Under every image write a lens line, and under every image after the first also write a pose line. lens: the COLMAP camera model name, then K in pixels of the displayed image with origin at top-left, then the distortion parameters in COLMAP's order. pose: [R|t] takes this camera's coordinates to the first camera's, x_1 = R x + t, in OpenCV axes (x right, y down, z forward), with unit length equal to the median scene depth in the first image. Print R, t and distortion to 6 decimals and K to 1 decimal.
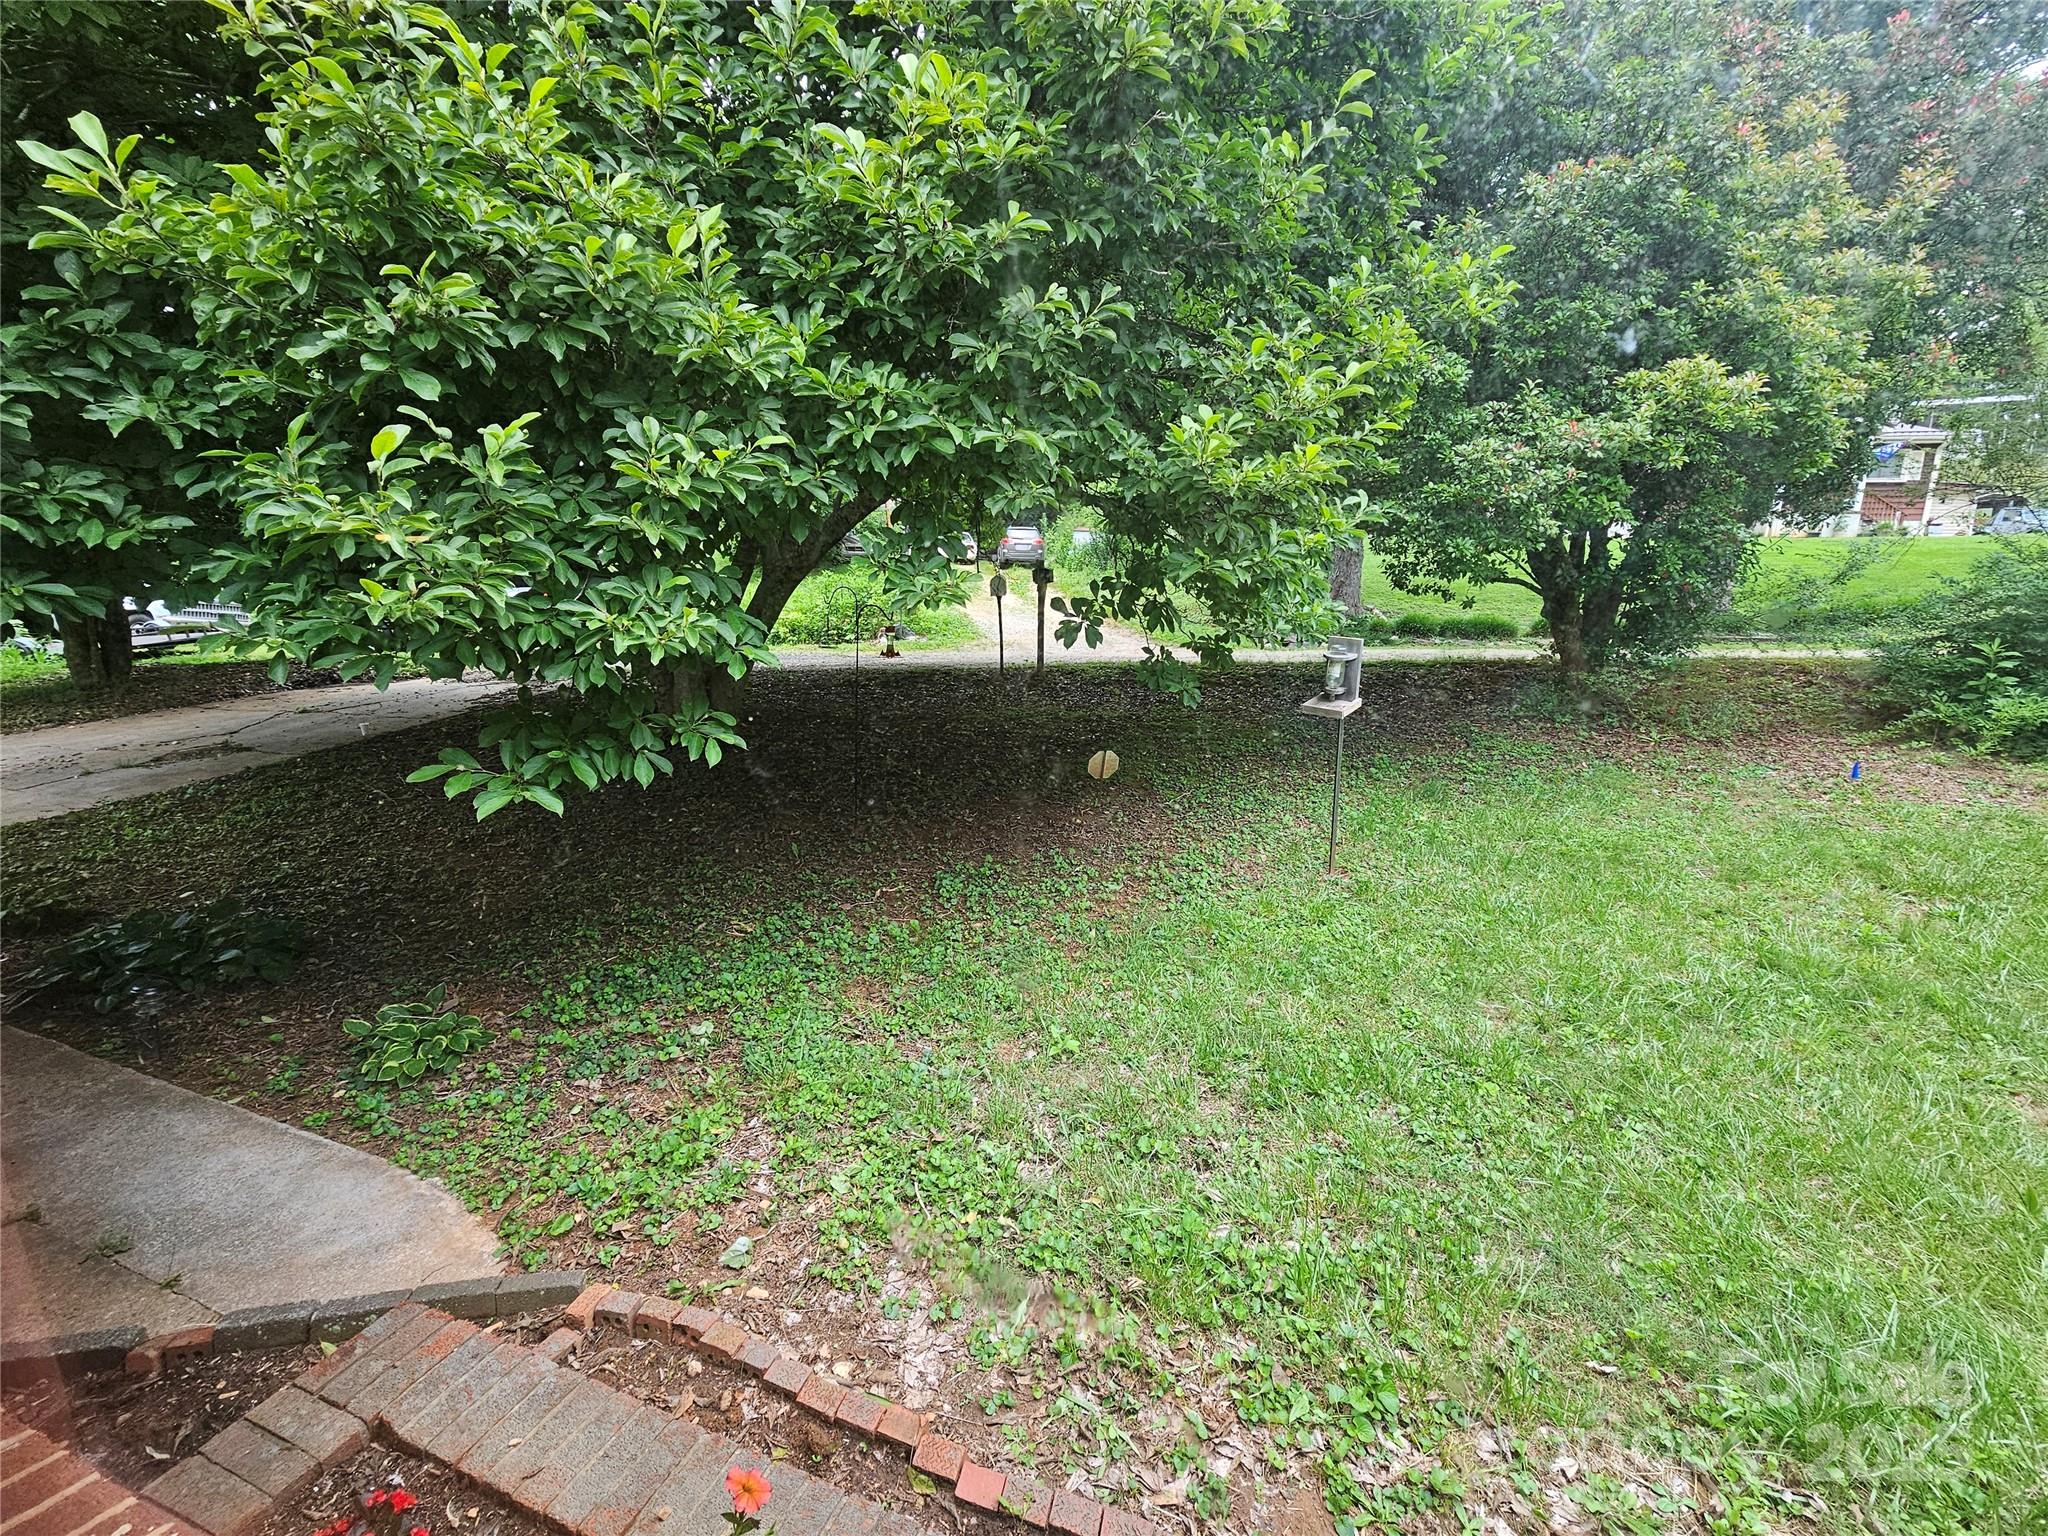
lens RADIAL K [[842.7, 0, 1019.8], [0, 842.7, 770.0], [0, 0, 1]] dist [-0.002568, -0.000084]
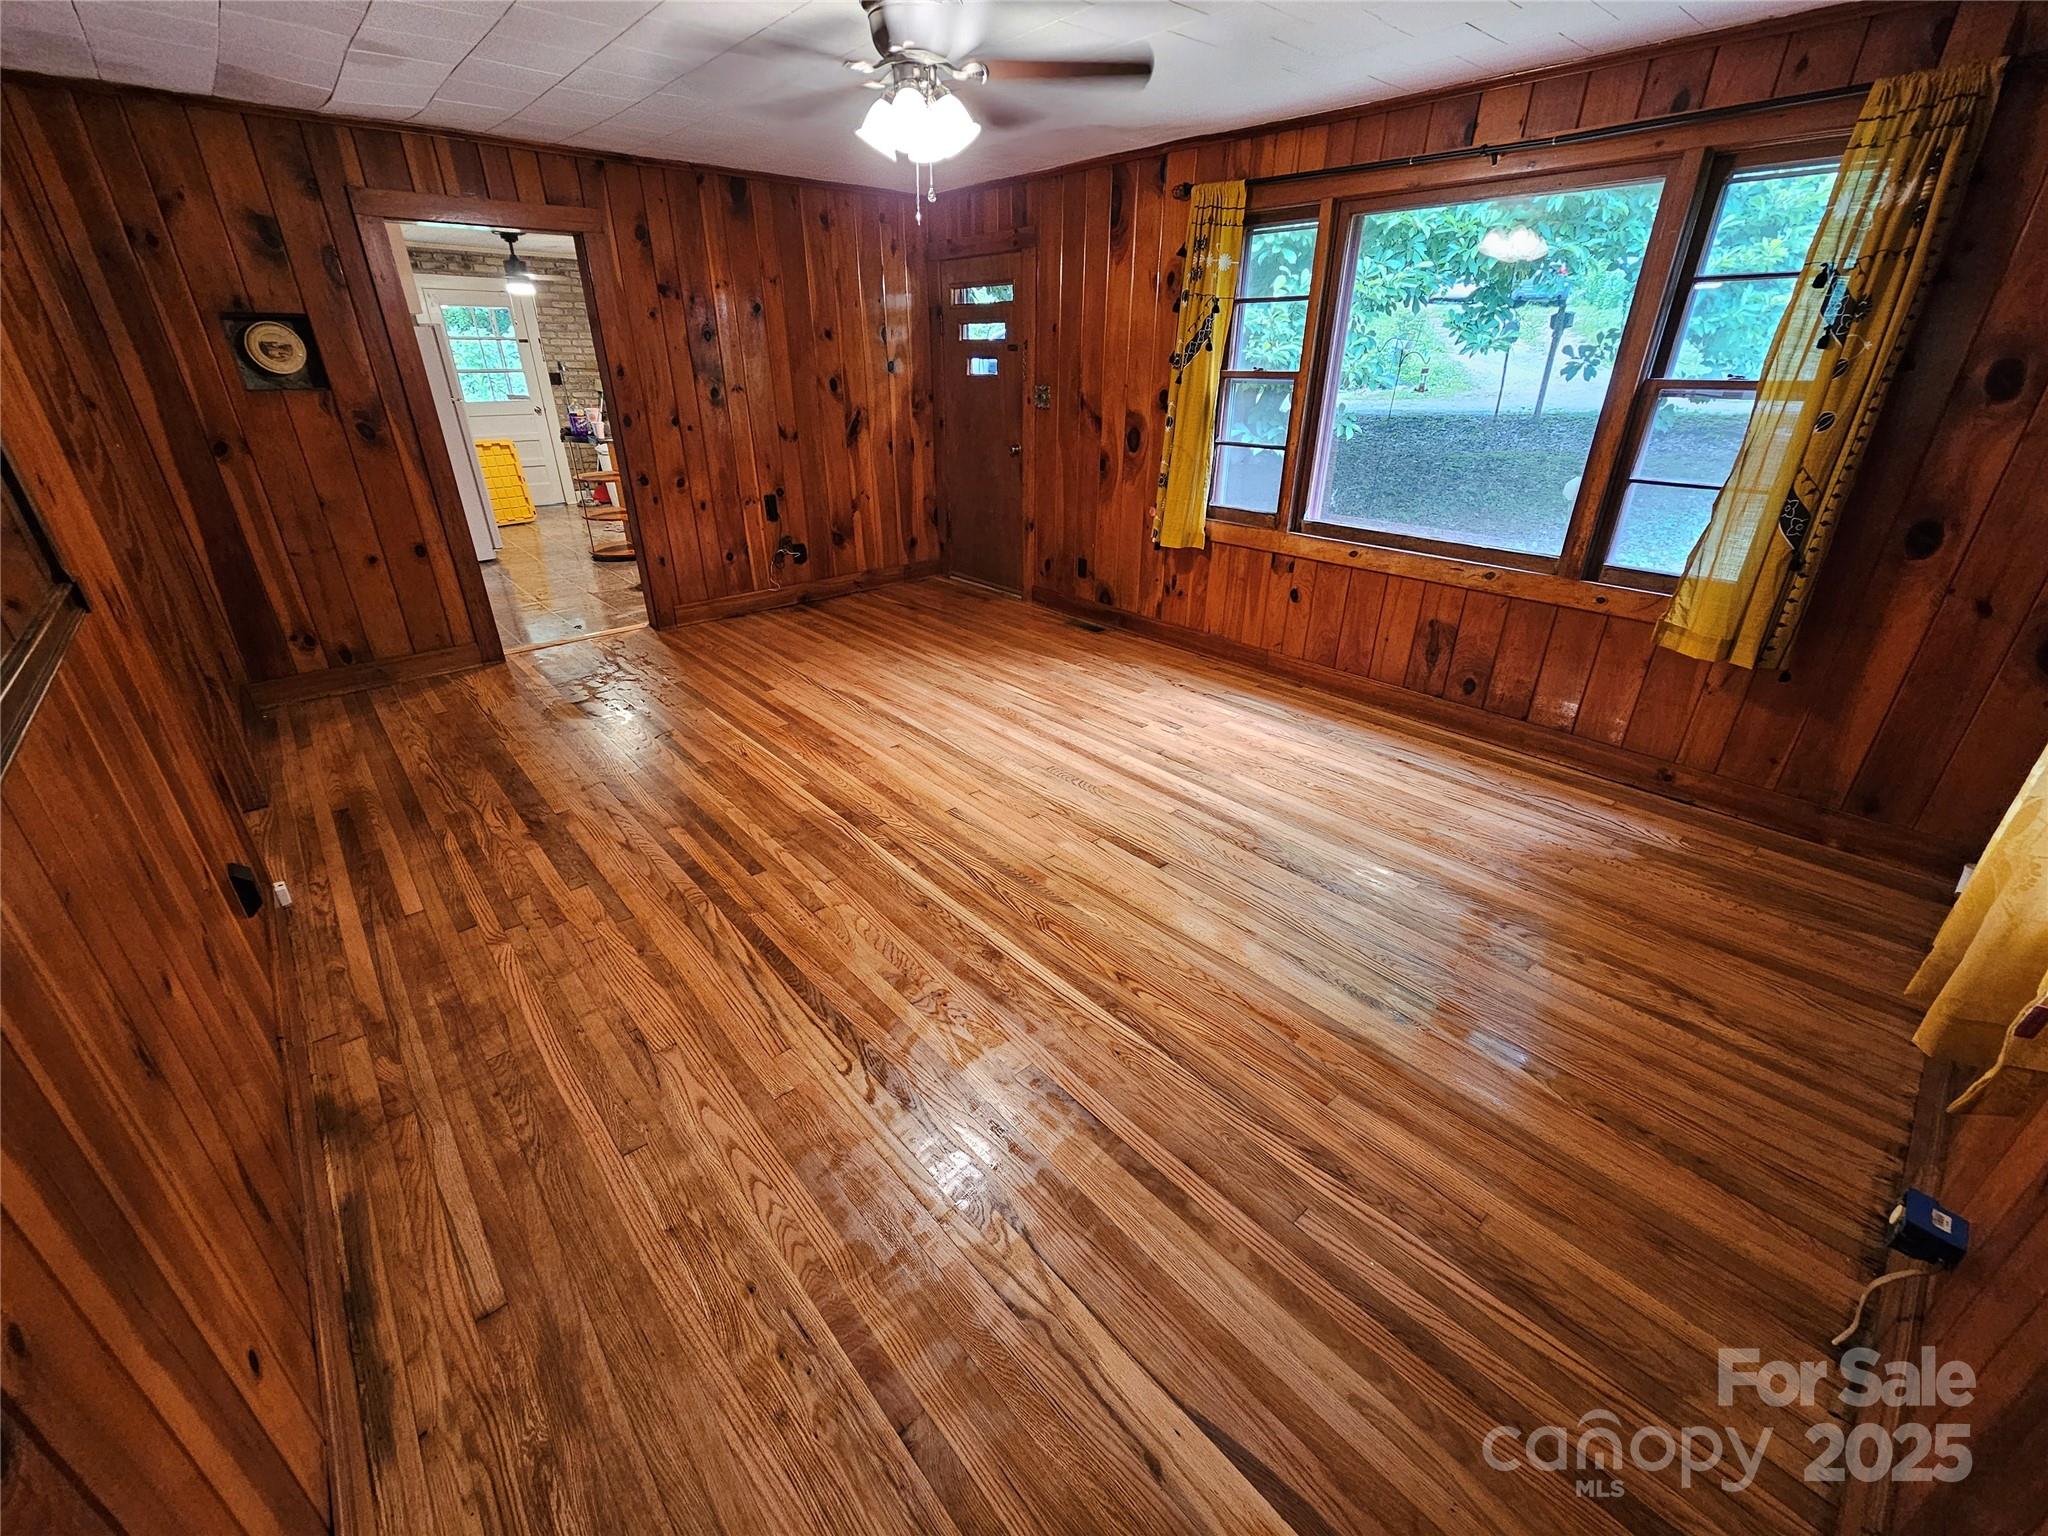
lens RADIAL K [[842.7, 0, 1027.1], [0, 842.7, 757.7], [0, 0, 1]] dist [-0.002568, -0.000084]
pose [[0.883913, 0.193826, -0.425593, -0.028128], [-0.080194, 0.959406, 0.270385, 0.175232], [0.460724, -0.204867, 0.863575, -0.902357]]
